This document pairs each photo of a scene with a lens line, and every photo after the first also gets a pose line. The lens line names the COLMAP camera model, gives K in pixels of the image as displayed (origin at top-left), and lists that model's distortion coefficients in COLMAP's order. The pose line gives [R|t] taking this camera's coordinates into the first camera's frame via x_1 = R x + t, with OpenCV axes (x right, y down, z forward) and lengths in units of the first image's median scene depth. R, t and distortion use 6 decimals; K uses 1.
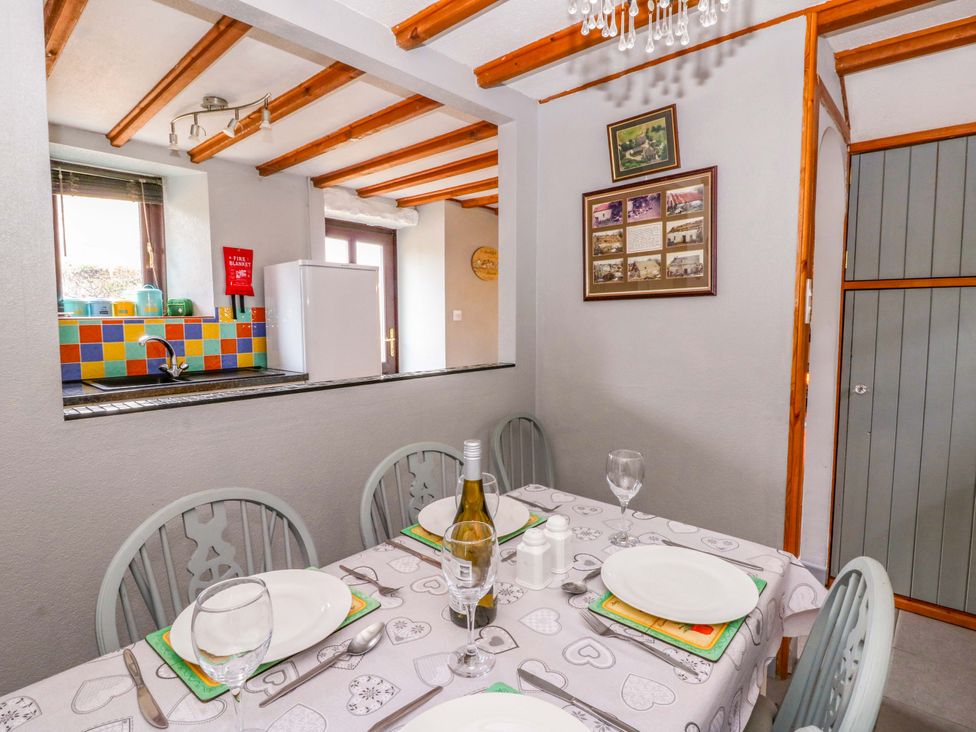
lens RADIAL K [[512.5, 0, 502.8], [0, 512.5, 361.8], [0, 0, 1]] dist [-0.001421, -0.008231]
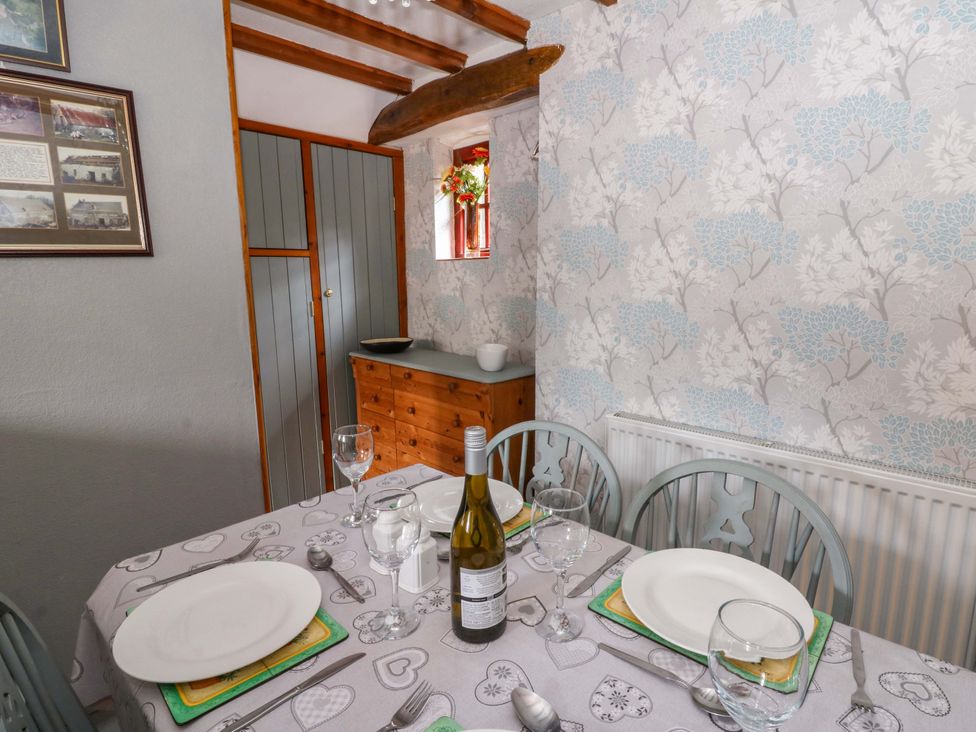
lens RADIAL K [[512.5, 0, 502.8], [0, 512.5, 361.8], [0, 0, 1]] dist [-0.001421, -0.008231]
pose [[0.044965, -0.166430, 0.985028, -0.390253], [0.099789, 0.981841, 0.161336, -0.039087], [-0.993992, 0.091041, 0.060757, 0.402522]]
